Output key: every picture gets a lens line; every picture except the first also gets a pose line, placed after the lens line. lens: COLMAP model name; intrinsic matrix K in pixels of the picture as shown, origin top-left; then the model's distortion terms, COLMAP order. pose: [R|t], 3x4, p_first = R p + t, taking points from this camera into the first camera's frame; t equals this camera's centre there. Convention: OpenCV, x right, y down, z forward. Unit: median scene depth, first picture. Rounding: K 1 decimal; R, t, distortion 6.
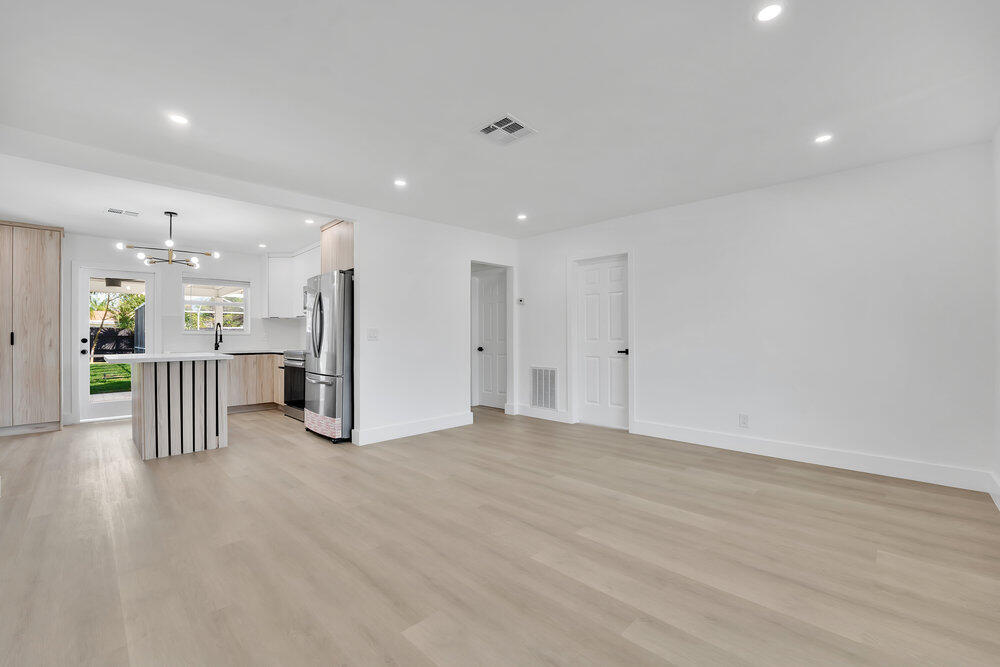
lens RADIAL K [[419.4, 0, 497.3], [0, 419.4, 332.5], [0, 0, 1]] dist [-0.020258, -0.000214]
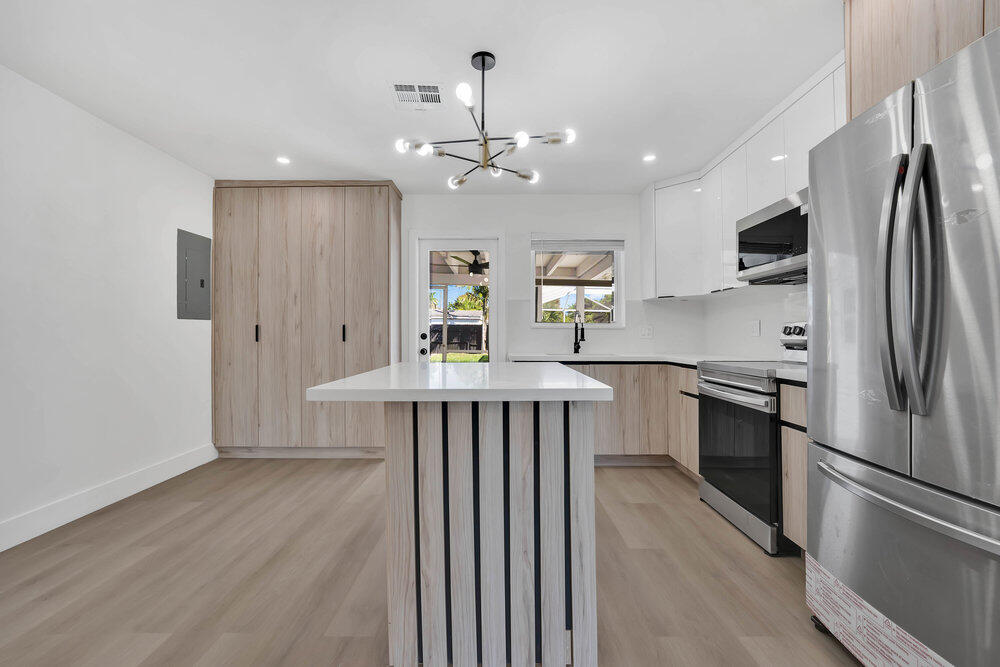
lens RADIAL K [[422.0, 0, 500.0], [0, 422.0, 333.5], [0, 0, 1]] dist [-0.016486, 0.000791]
pose [[0.705614, 0.004206, -0.708584, -0.488518], [0.003804, 0.999945, 0.009724, 0.010340], [0.708586, -0.009556, 0.705560, 0.746297]]
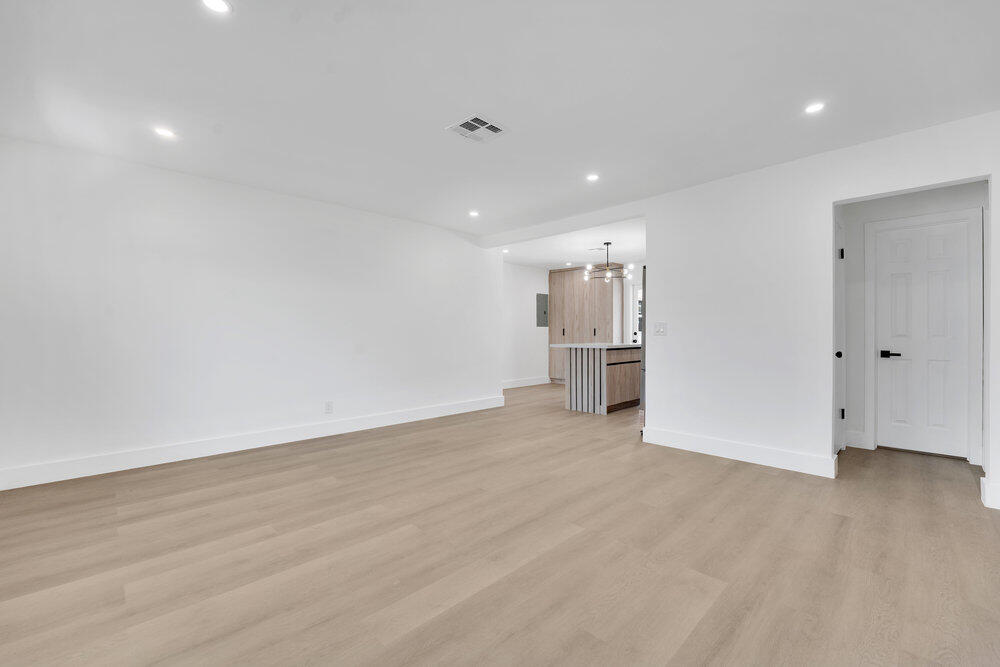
lens RADIAL K [[416.0, 0, 500.0], [0, 416.0, 333.5], [0, 0, 1]] dist [-0.019209, 0.000466]
pose [[-0.007557, 0.007942, -0.999940, 0.679534], [0.012024, 0.999897, 0.007851, 0.003426], [0.999899, -0.011964, -0.007652, 0.698539]]
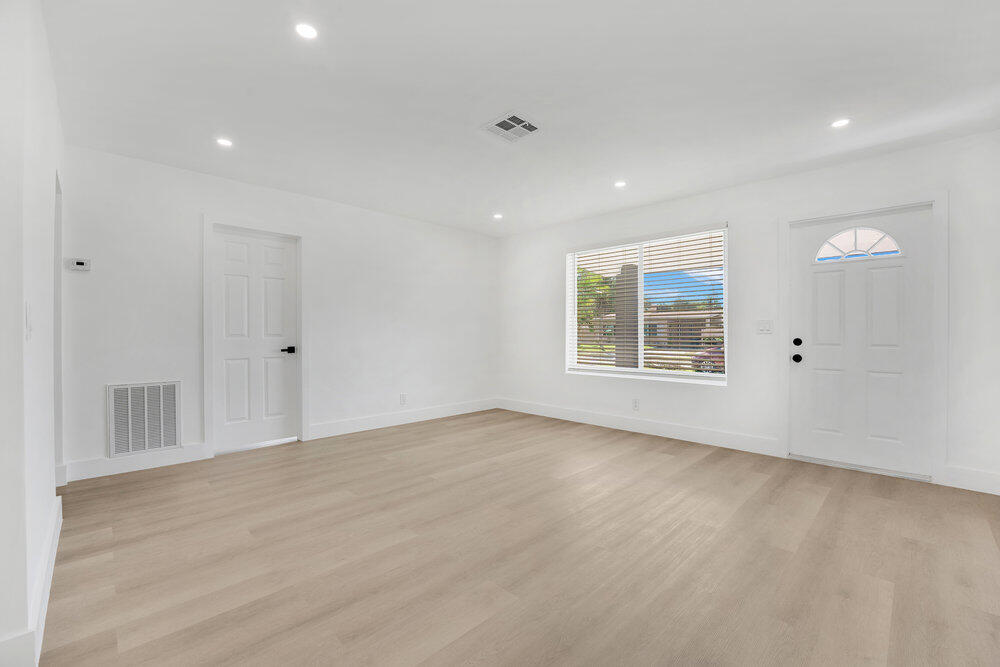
lens RADIAL K [[422.0, 0, 500.0], [0, 422.0, 333.5], [0, 0, 1]] dist [-0.016486, 0.000791]
pose [[0.003348, 0.002182, 0.999992, -0.662645], [-0.011503, 0.999932, -0.002144, 0.011017], [-0.999928, -0.011496, 0.003372, 0.675423]]
